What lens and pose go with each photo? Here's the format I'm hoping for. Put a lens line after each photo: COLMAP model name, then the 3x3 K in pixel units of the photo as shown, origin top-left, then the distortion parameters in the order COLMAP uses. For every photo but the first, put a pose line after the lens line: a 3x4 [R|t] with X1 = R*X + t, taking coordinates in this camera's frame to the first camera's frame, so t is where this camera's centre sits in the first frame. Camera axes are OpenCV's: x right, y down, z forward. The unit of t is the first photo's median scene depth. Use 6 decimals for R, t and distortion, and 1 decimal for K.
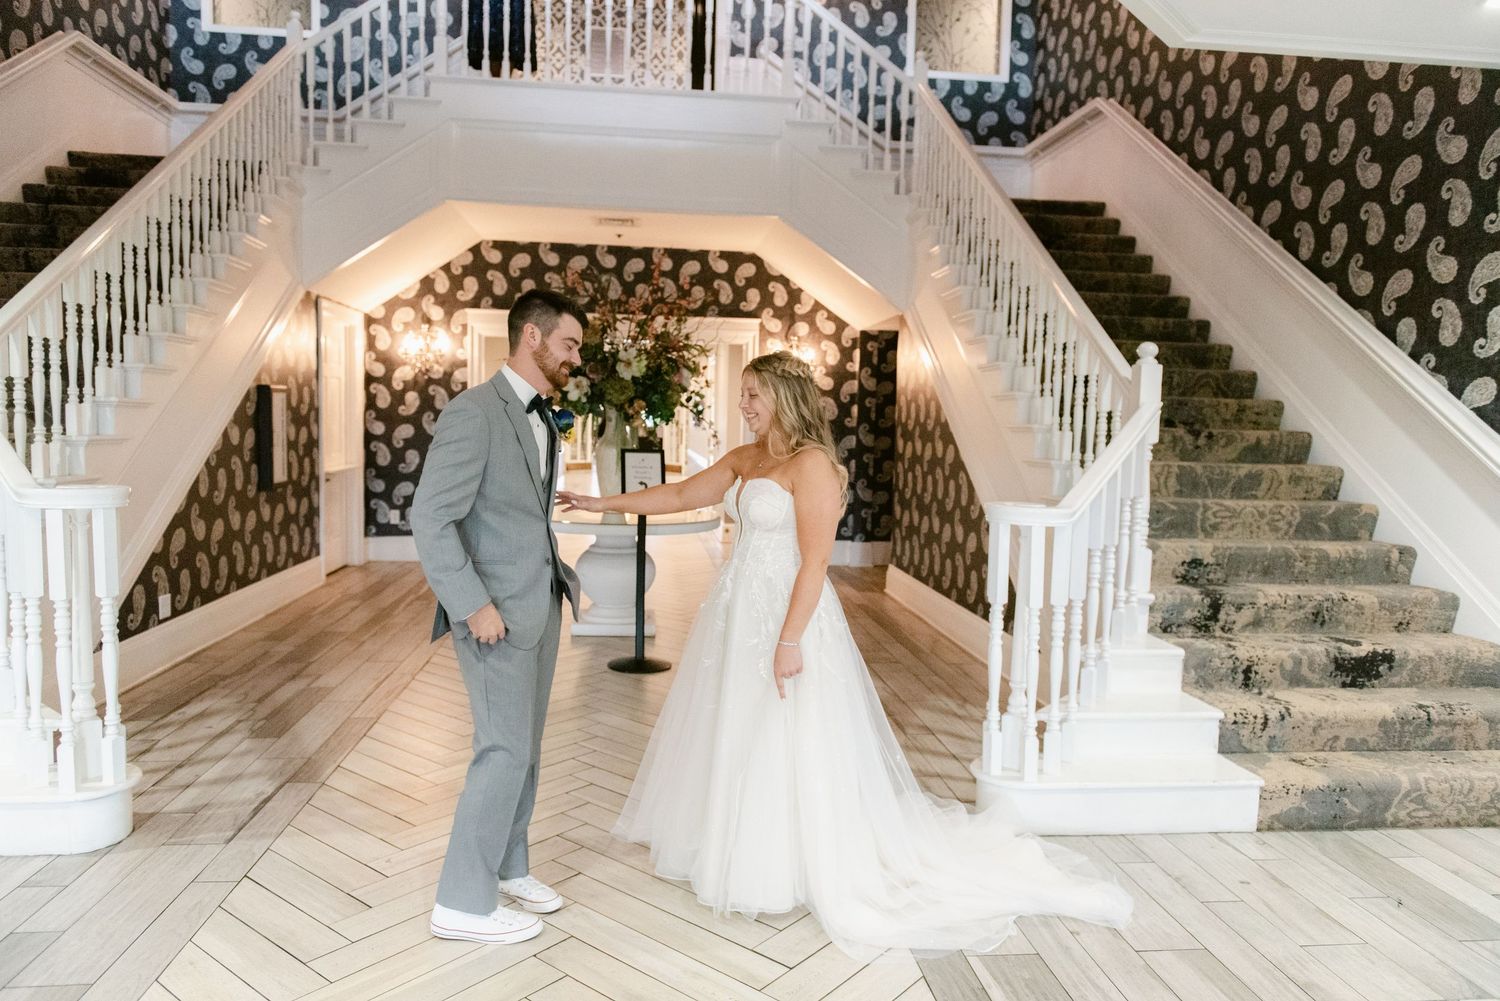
lens RADIAL K [[1020.7, 0, 734.7], [0, 1020.7, 495.6], [0, 0, 1]] dist [0.010219, -0.012986]
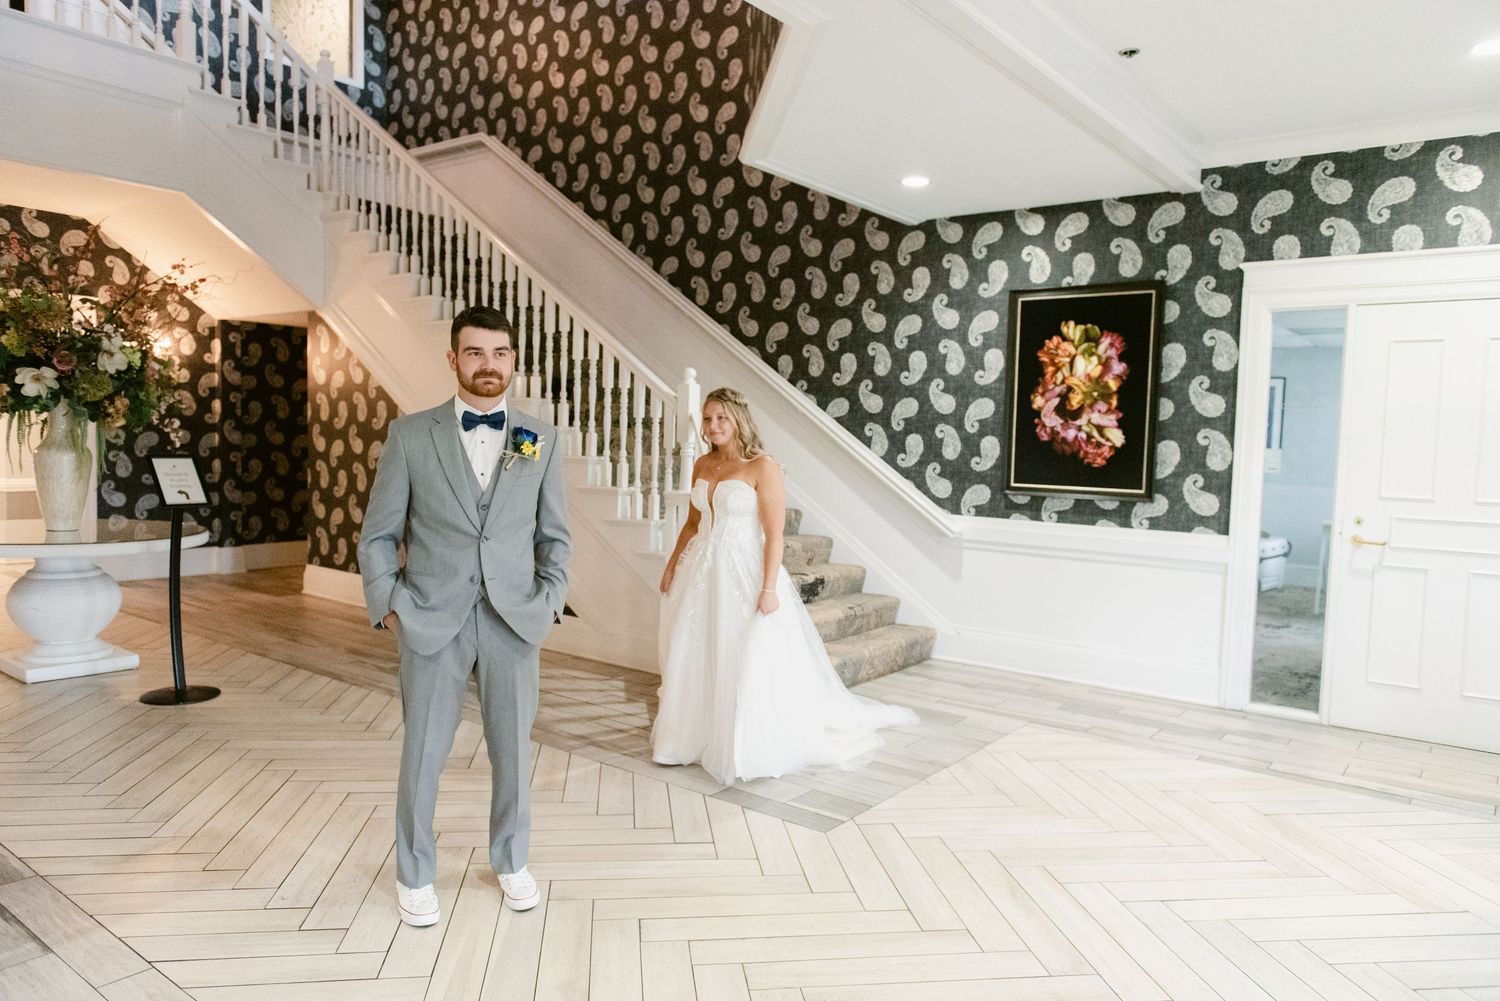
lens RADIAL K [[1020.7, 0, 751.2], [0, 1020.7, 501.4], [0, 0, 1]] dist [0.010219, -0.012986]
pose [[0.686267, -0.054680, 0.725292, -0.310586], [0.042921, 0.998477, 0.034665, -0.010688], [-0.726082, 0.007341, 0.687569, 0.013782]]
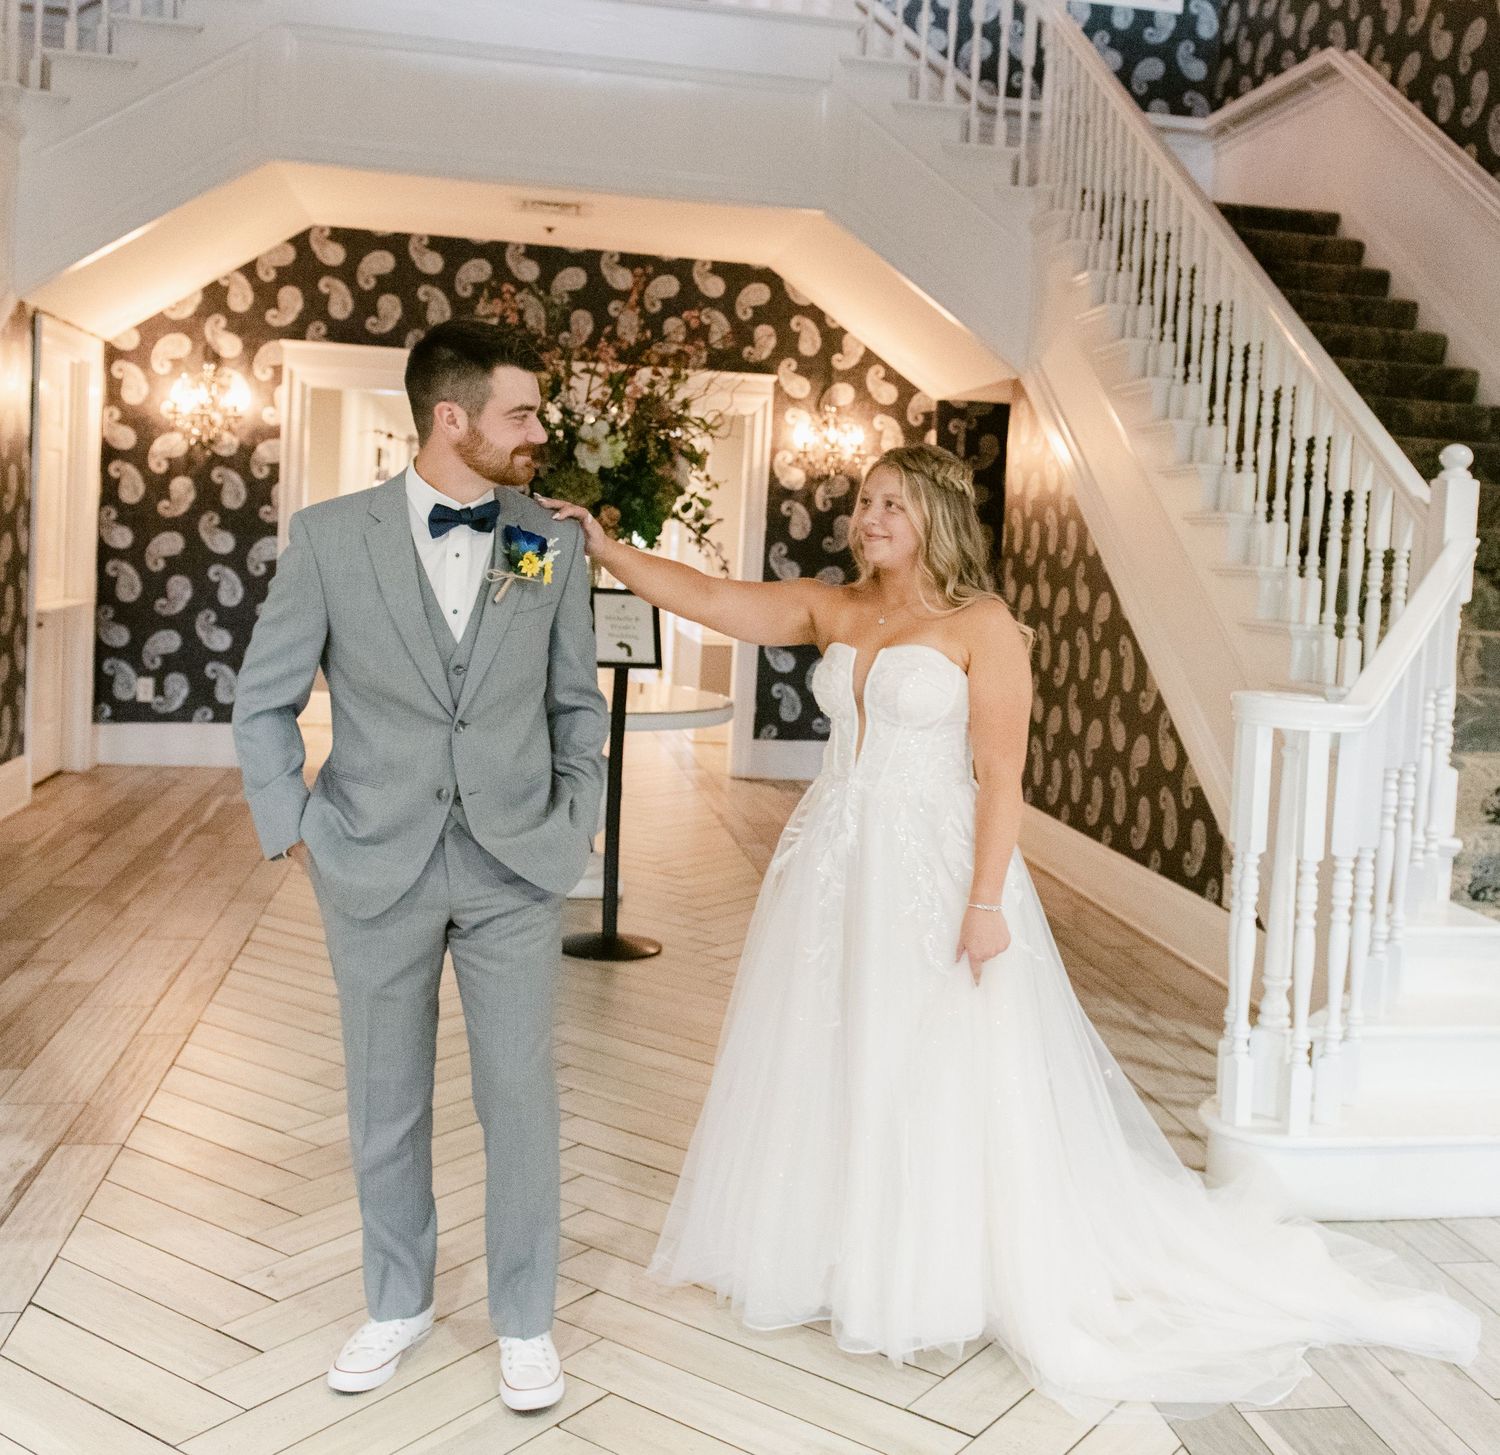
lens RADIAL K [[1703.1, 0, 825.1], [0, 1703.1, 630.9], [0, 0, 1]] dist [0.007633, 0.000000]
pose [[0.995131, 0.023207, 0.095786, -0.053076], [-0.021415, 0.999577, -0.019691, -0.002363], [-0.096203, 0.017544, 0.995207, -0.012704]]
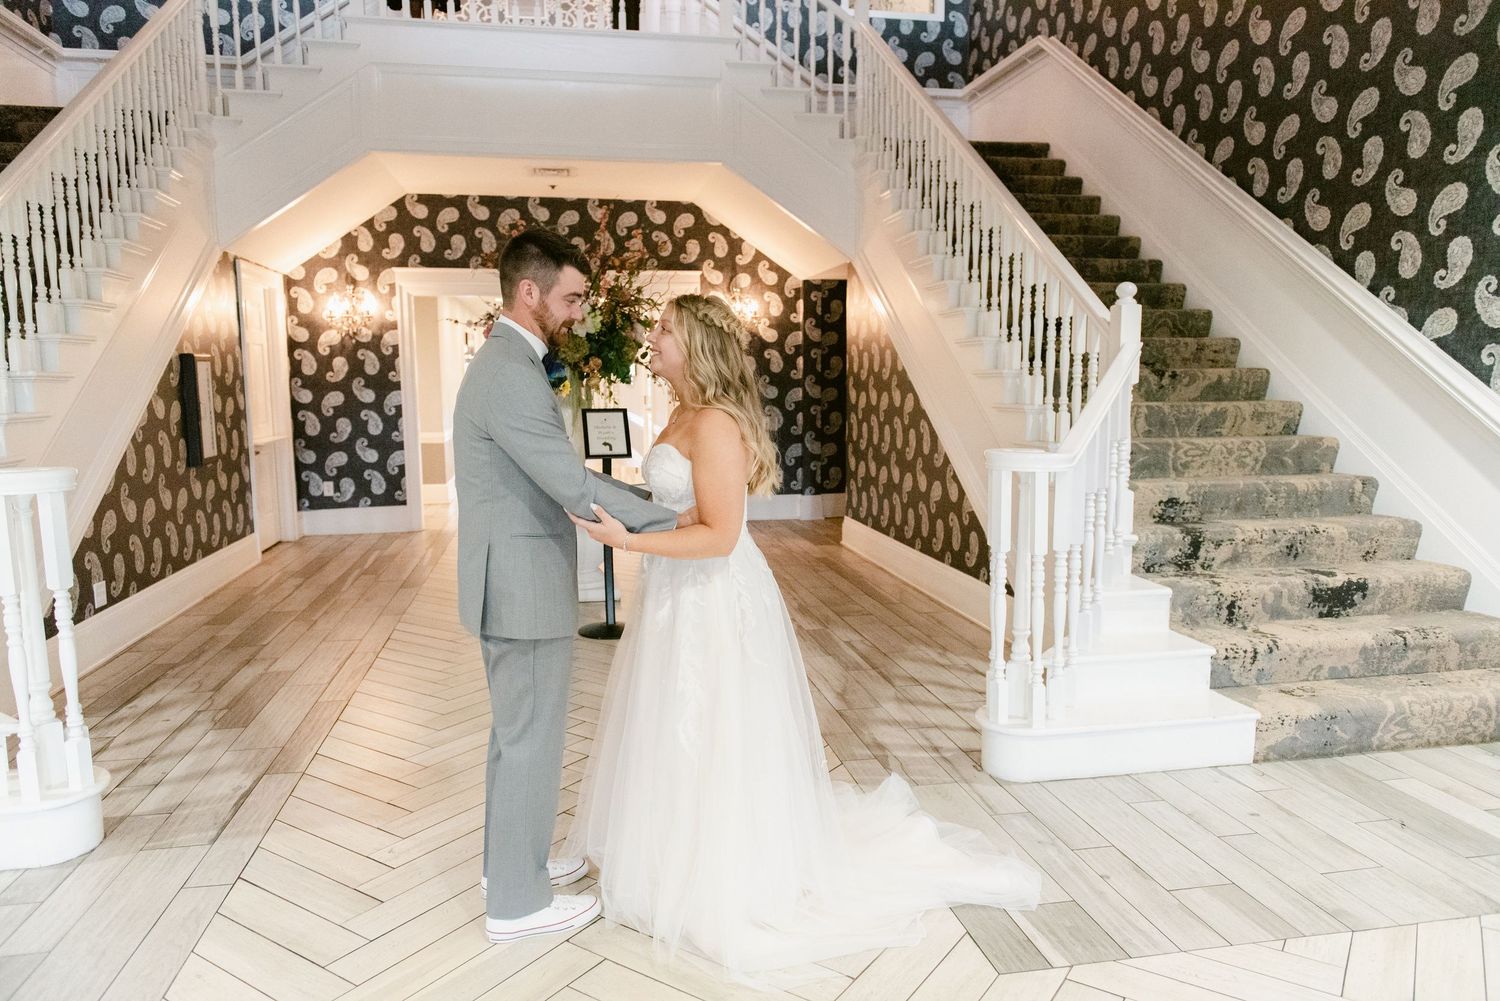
lens RADIAL K [[1020.7, 0, 736.6], [0, 1020.7, 502.3], [0, 0, 1]] dist [0.010219, -0.012986]
pose [[0.996150, -0.041878, 0.077021, -0.034590], [0.038021, 0.997980, 0.050886, -0.000873], [-0.078996, -0.047762, 0.995730, 0.019756]]
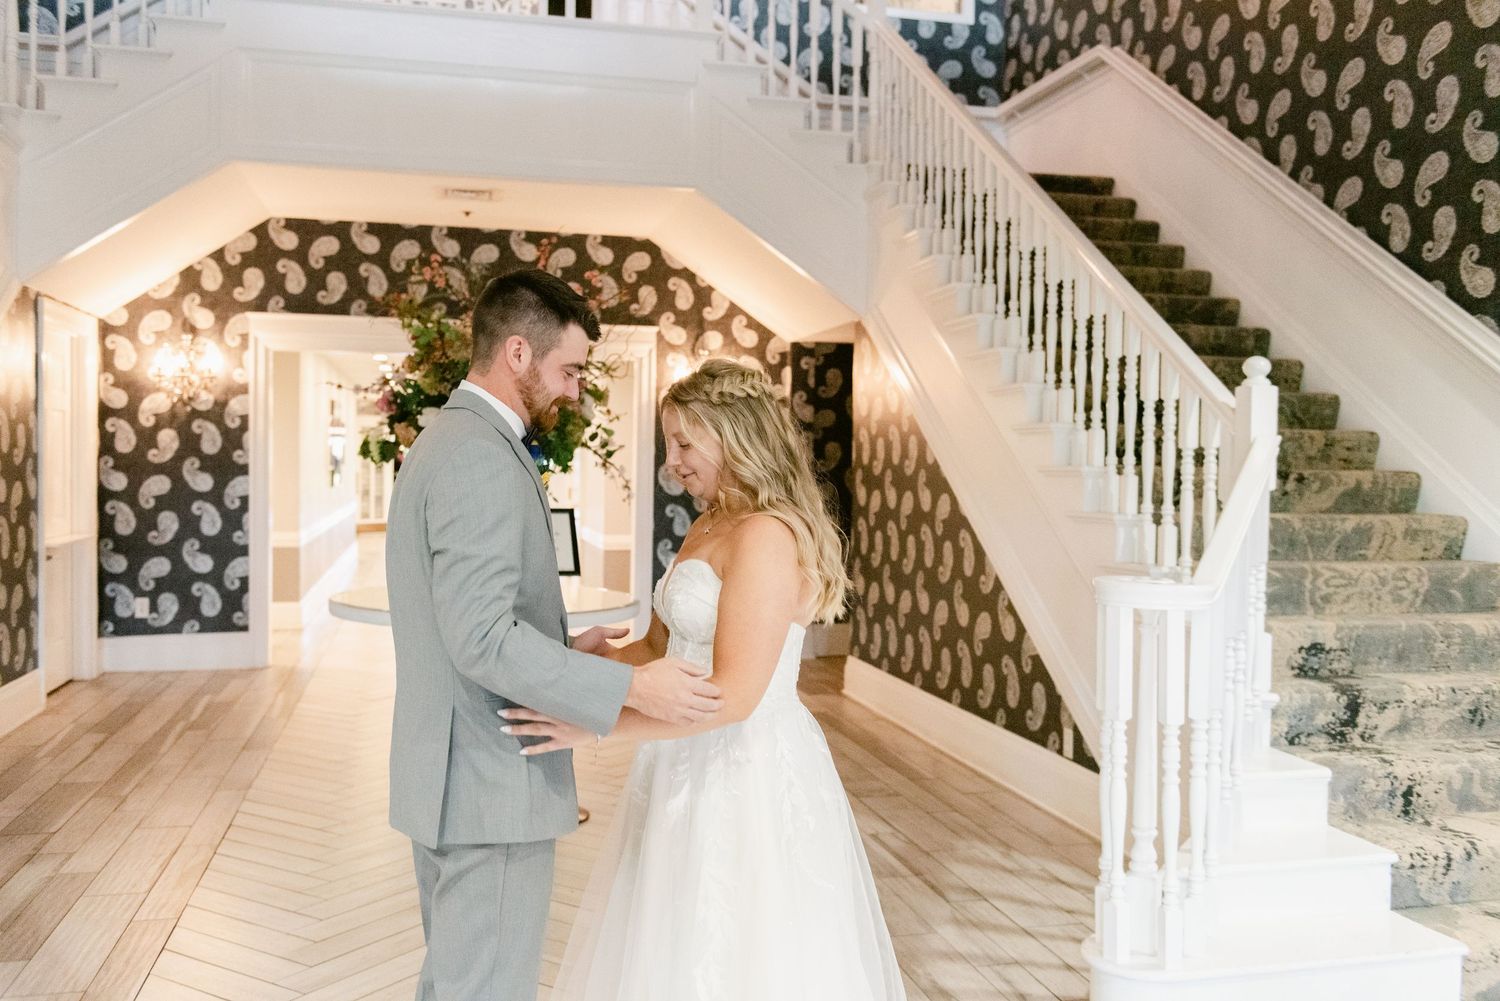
lens RADIAL K [[1339.2, 0, 737.8], [0, 1339.2, 496.4], [0, 0, 1]] dist [-0.007673, -0.010970]
pose [[0.991396, -0.015059, 0.130031, -0.061330], [0.021163, 0.998732, -0.045687, -0.006284], [-0.129178, 0.048046, 0.990457, 0.049385]]
